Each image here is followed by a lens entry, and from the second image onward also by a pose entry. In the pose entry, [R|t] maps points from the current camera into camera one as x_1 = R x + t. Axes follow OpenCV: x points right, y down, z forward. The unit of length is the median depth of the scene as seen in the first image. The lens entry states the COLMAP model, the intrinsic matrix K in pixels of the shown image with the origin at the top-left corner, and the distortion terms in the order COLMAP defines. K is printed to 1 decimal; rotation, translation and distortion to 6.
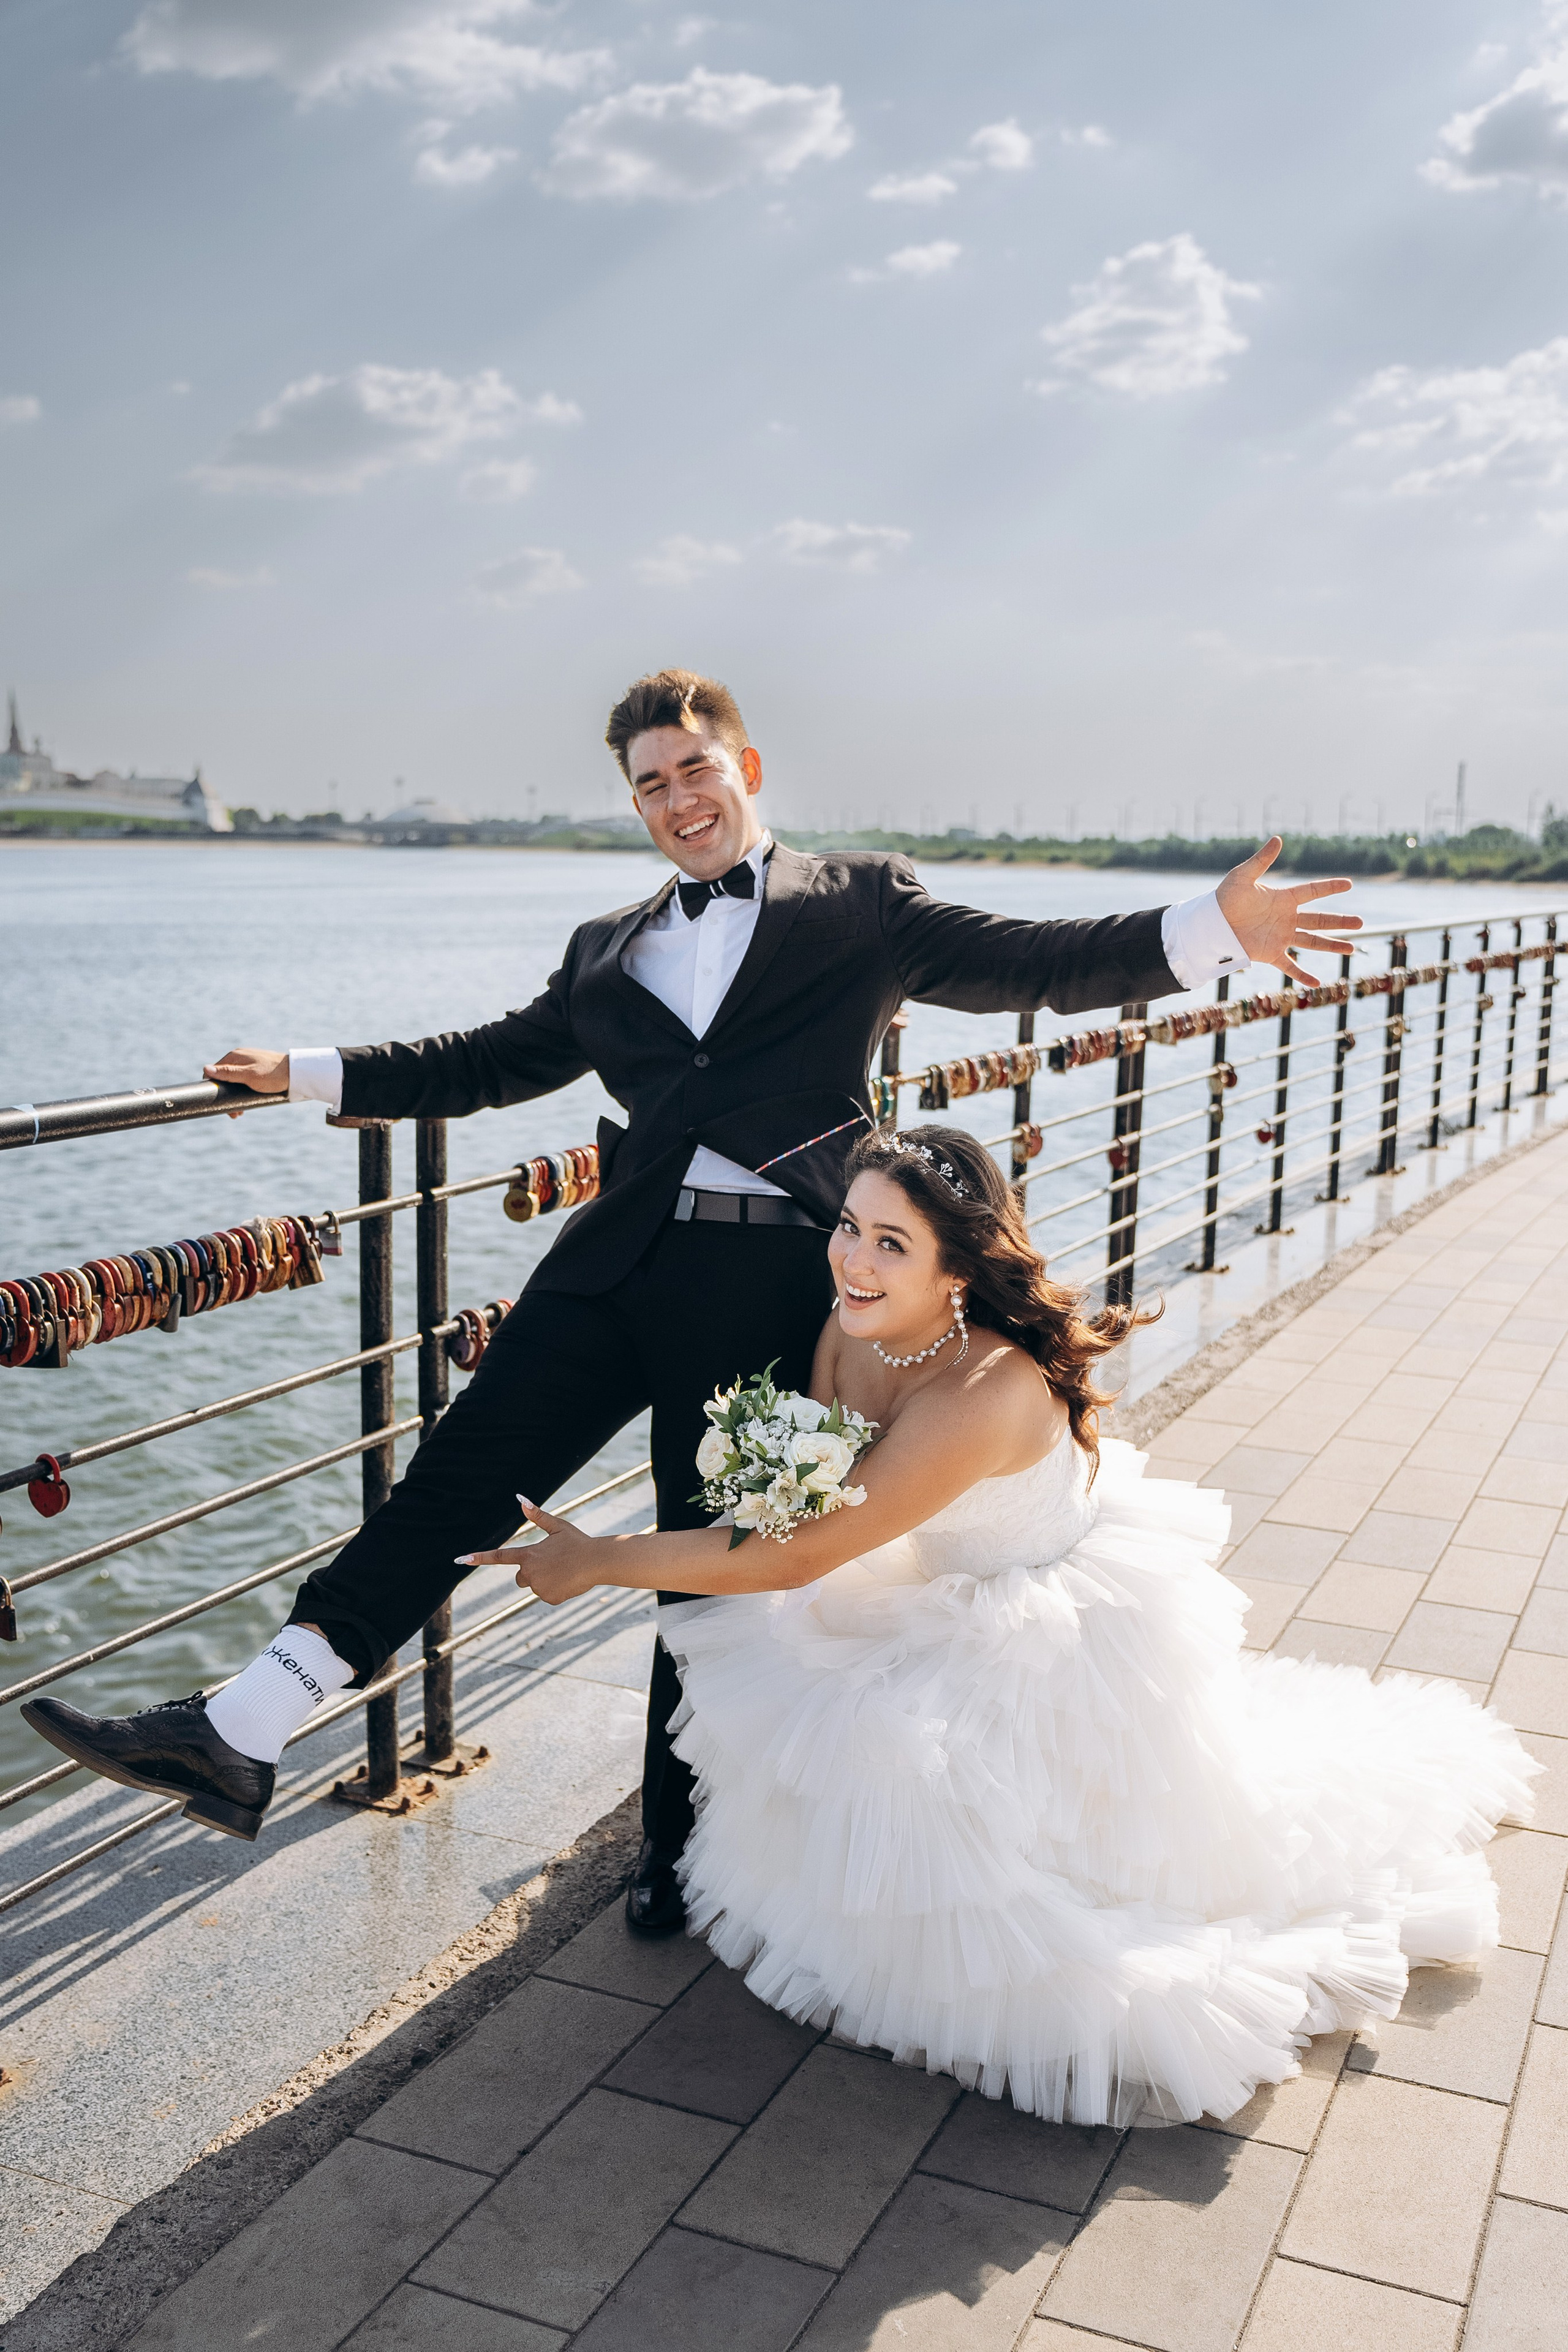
lens RADIAL K [[2153.8, 0, 791.9], [0, 2153.8, 1189.2], [0, 0, 1]] dist [0.006970, 0.000000]
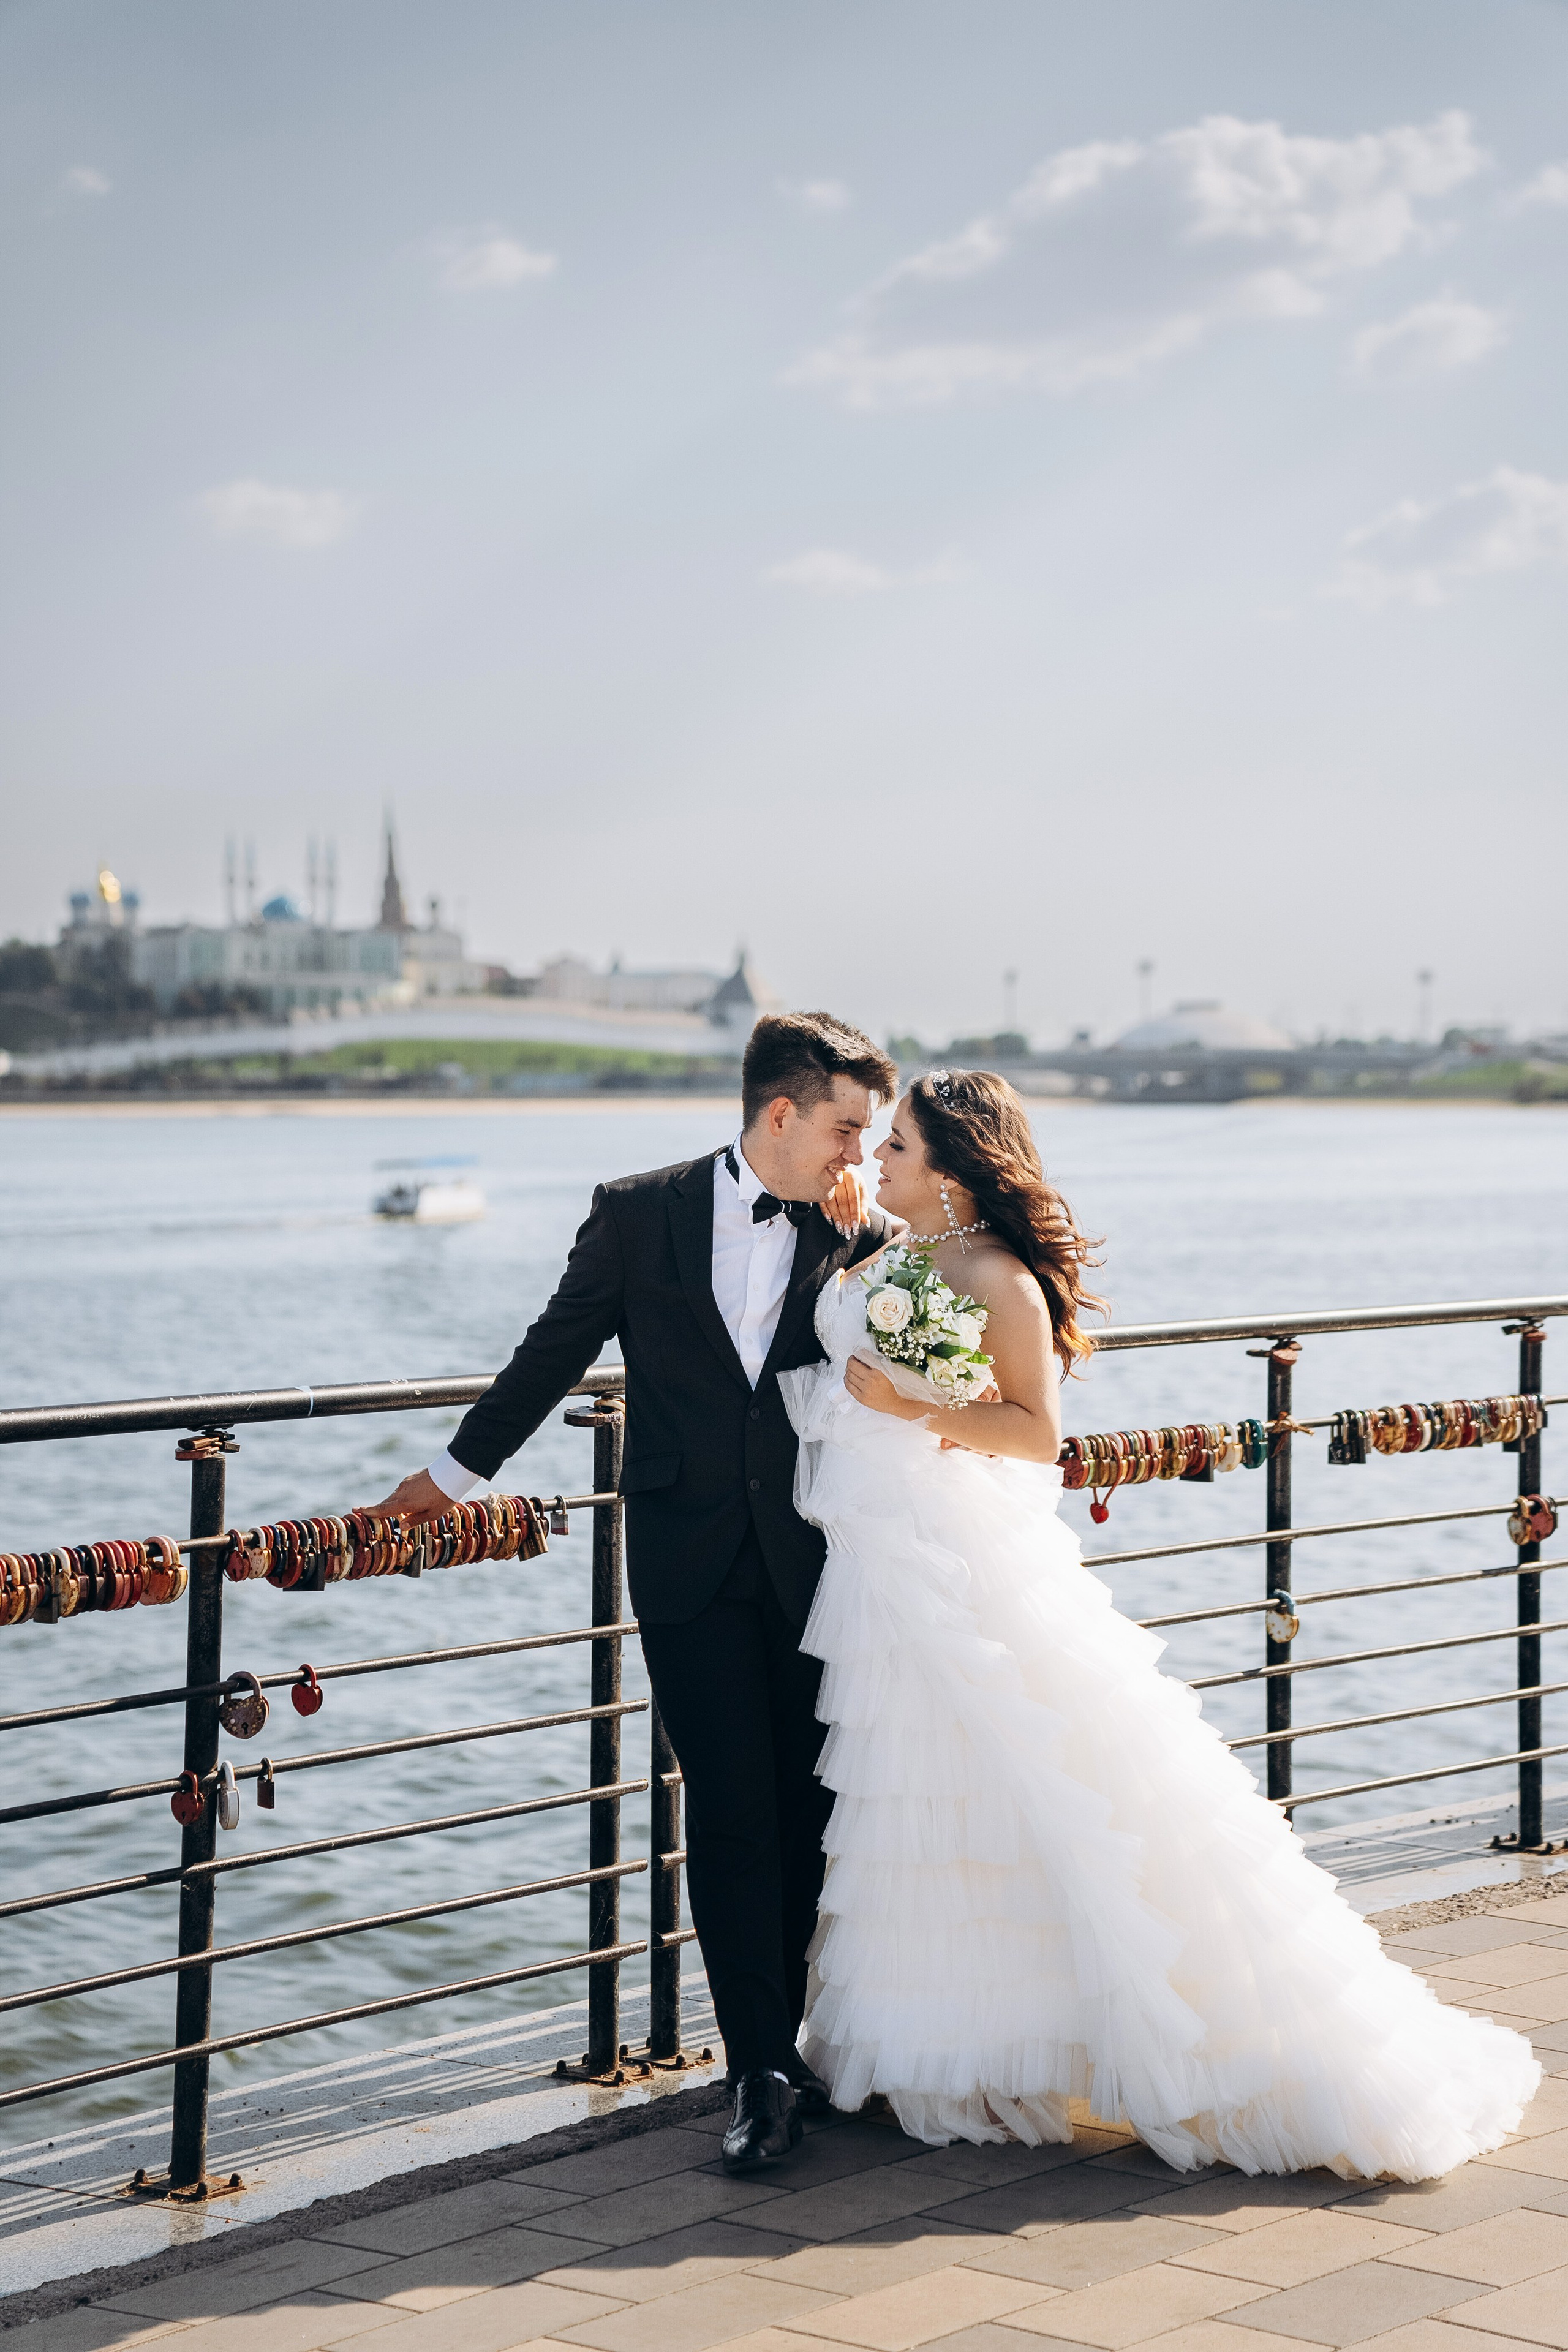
lens RADIAL K [[4989.8, 0, 781.4], [0, 4989.8, 1165.6], [0, 0, 1]] dist [0.660722, 0.000000]
pose [[0.964955, -0.012151, -0.262136, 0.342139], [-0.025010, 0.990121, -0.137963, 0.115097], [0.261223, 0.139685, 0.955118, -0.874334]]
